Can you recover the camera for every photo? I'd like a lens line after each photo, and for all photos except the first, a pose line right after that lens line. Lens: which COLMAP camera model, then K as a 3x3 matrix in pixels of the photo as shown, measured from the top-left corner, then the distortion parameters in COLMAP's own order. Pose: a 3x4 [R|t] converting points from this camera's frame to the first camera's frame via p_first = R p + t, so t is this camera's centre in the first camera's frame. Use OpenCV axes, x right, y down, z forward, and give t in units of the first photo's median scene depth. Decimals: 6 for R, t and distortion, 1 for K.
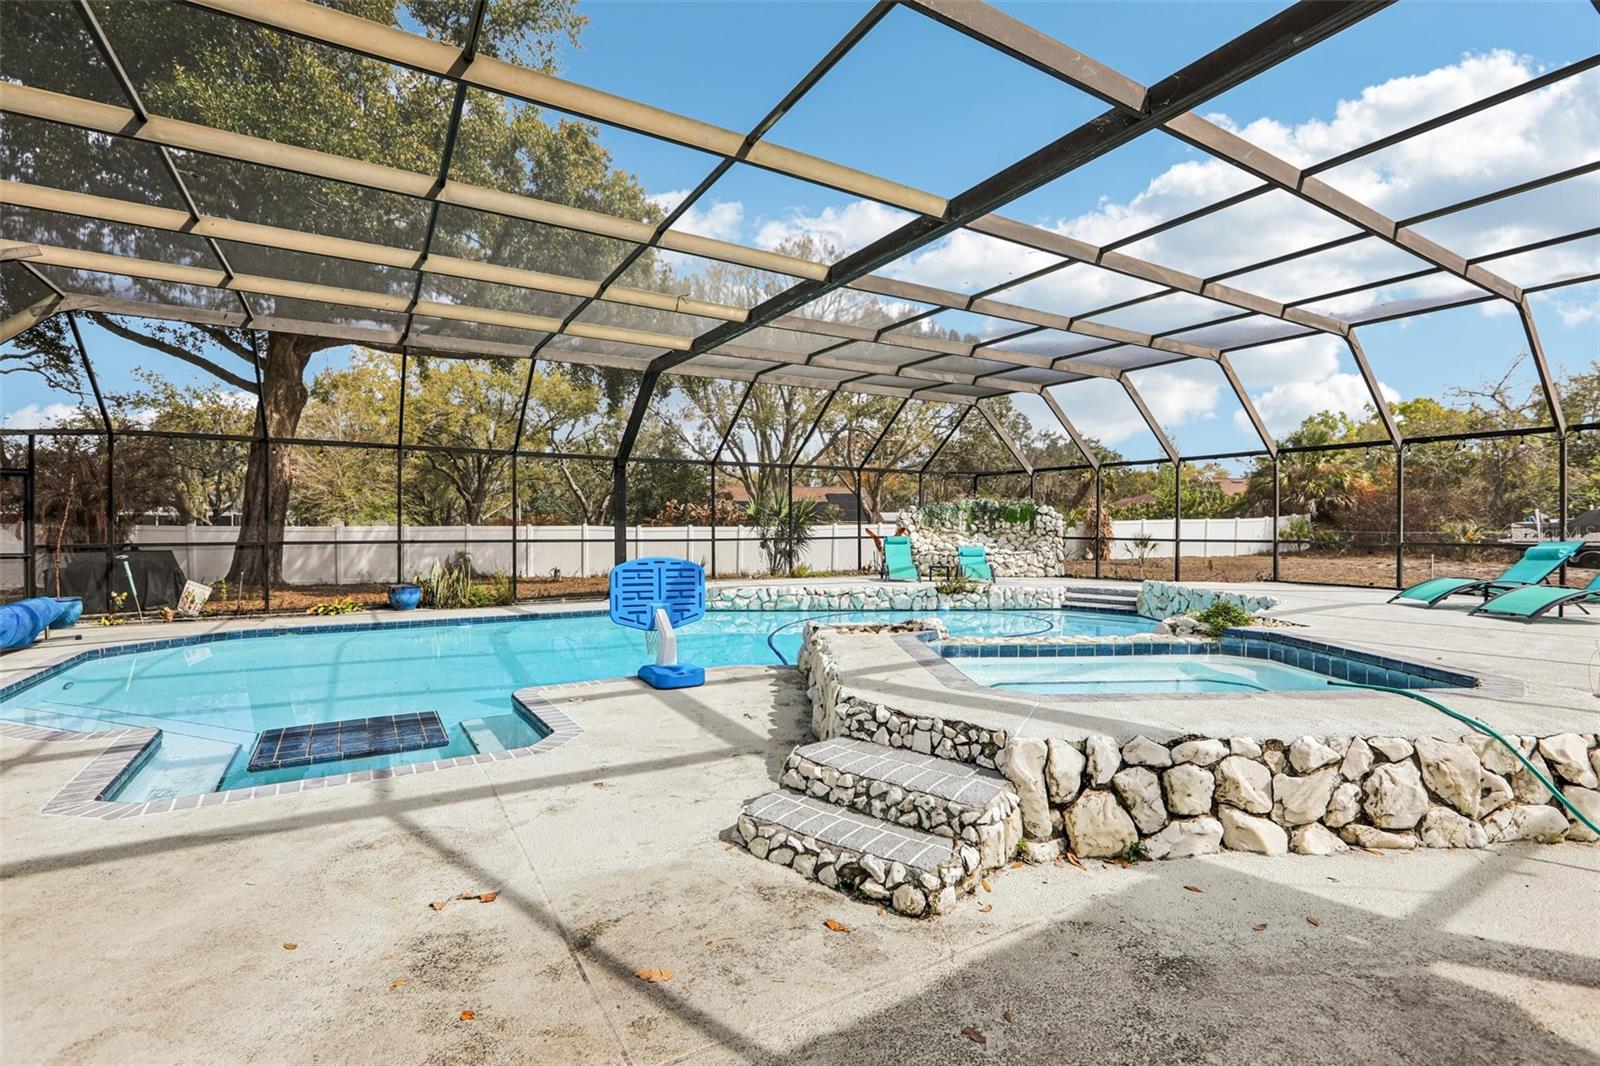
lens RADIAL K [[728.3, 0, 810.7], [0, 728.3, 522.7], [0, 0, 1]] dist [-0.037971, 0.009321]
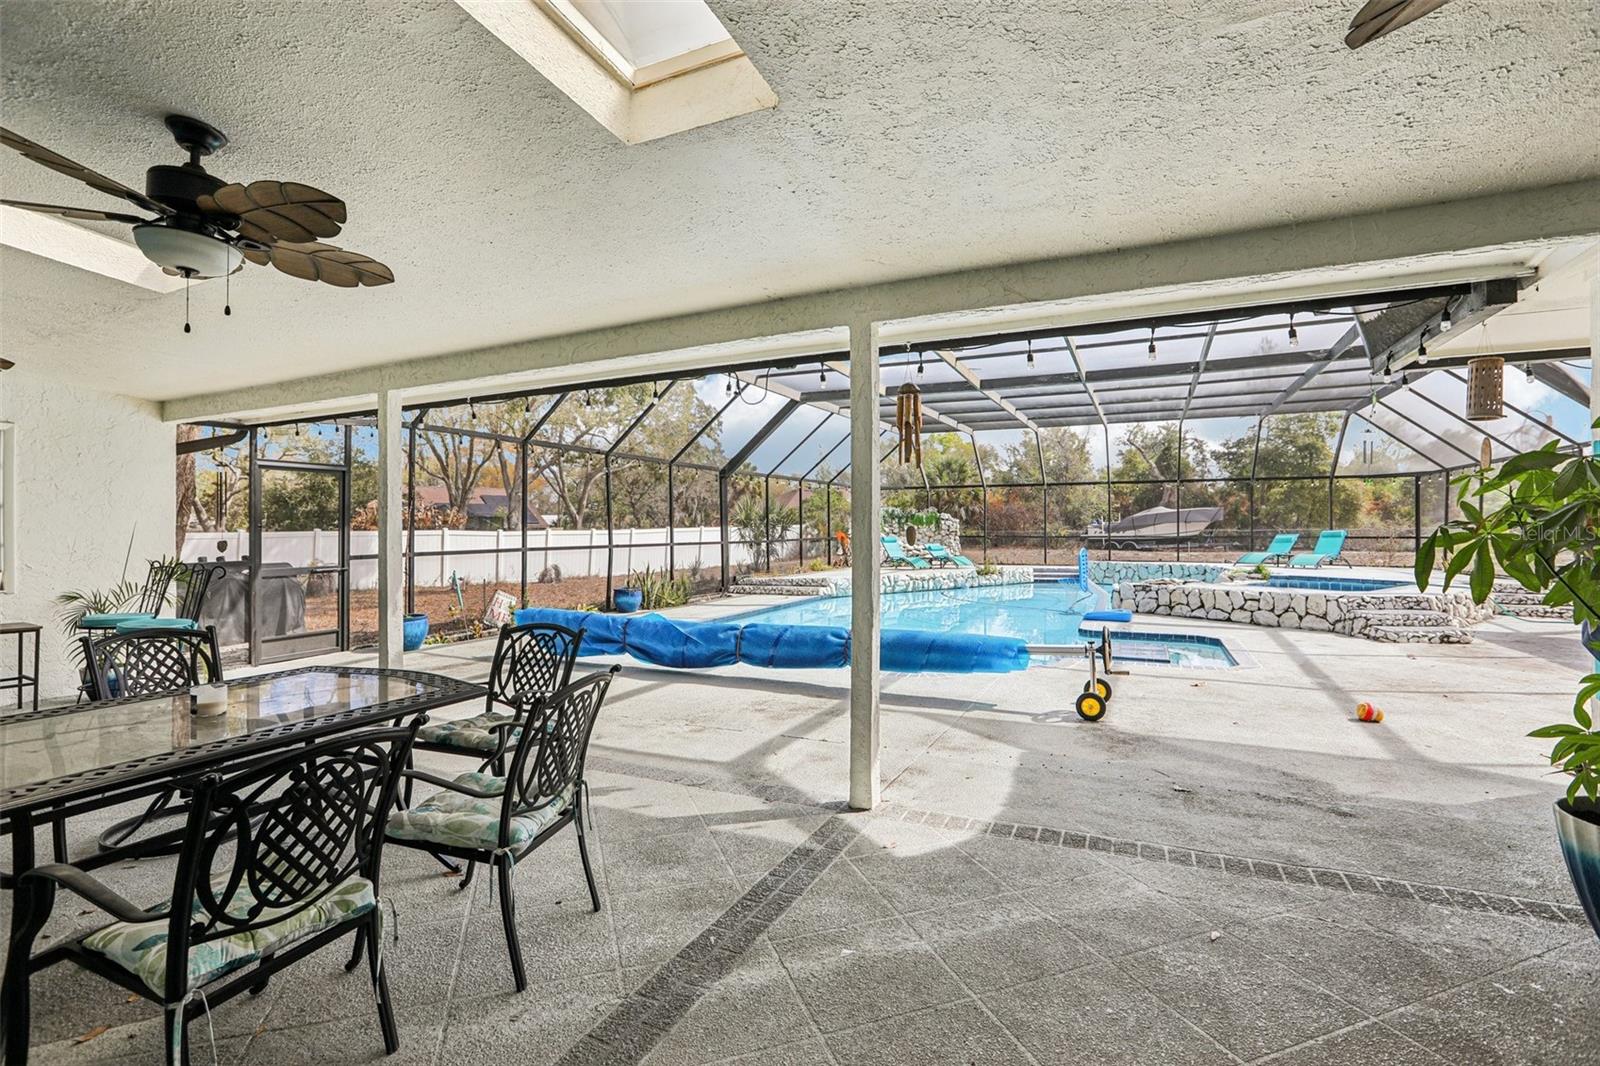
lens RADIAL K [[750.0, 0, 796.5], [0, 750.0, 520.0], [0, 0, 1]] dist [-0.047663, 0.028585]
pose [[0.829653, 0.002120, 0.558275, -0.682417], [0.006113, 0.999898, -0.012882, 0.005609], [-0.558245, 0.014101, 0.829556, -0.002976]]
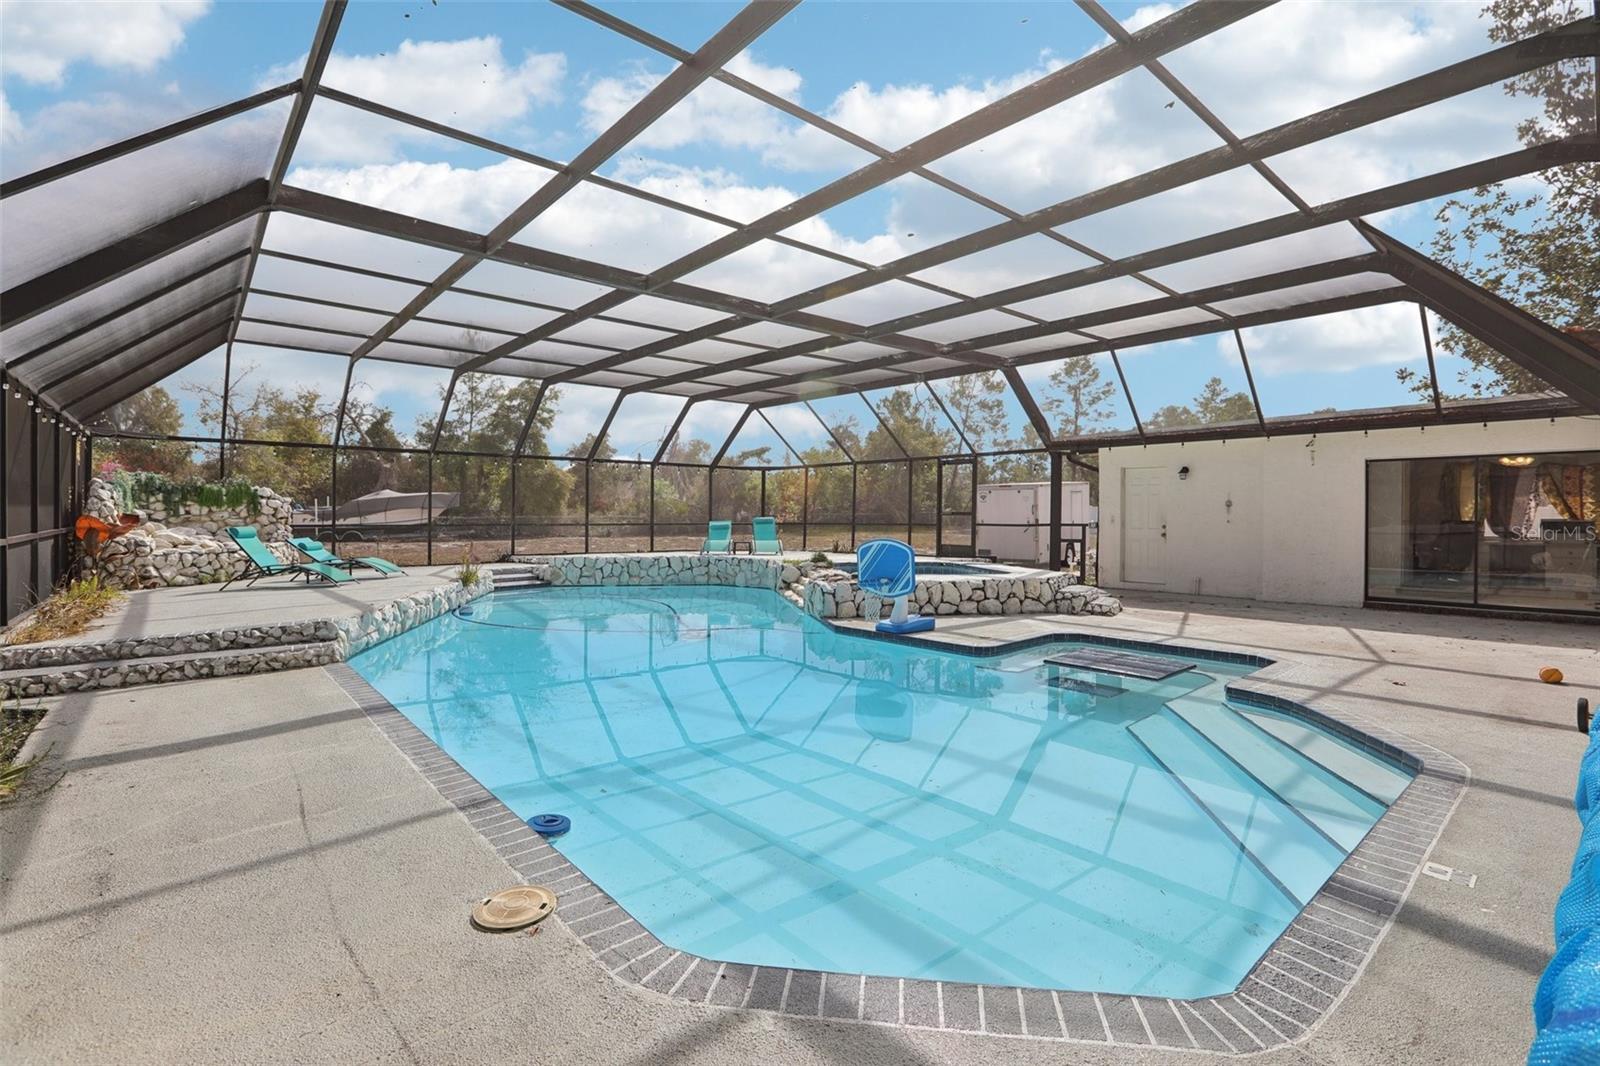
lens RADIAL K [[750.0, 0, 796.5], [0, 750.0, 520.0], [0, 0, 1]] dist [-0.047663, 0.028585]
pose [[-0.188836, -0.007580, 0.981979, -0.583663], [-0.000775, 0.999971, 0.007569, 0.006523], [-0.982008, 0.000668, -0.188836, 0.573764]]
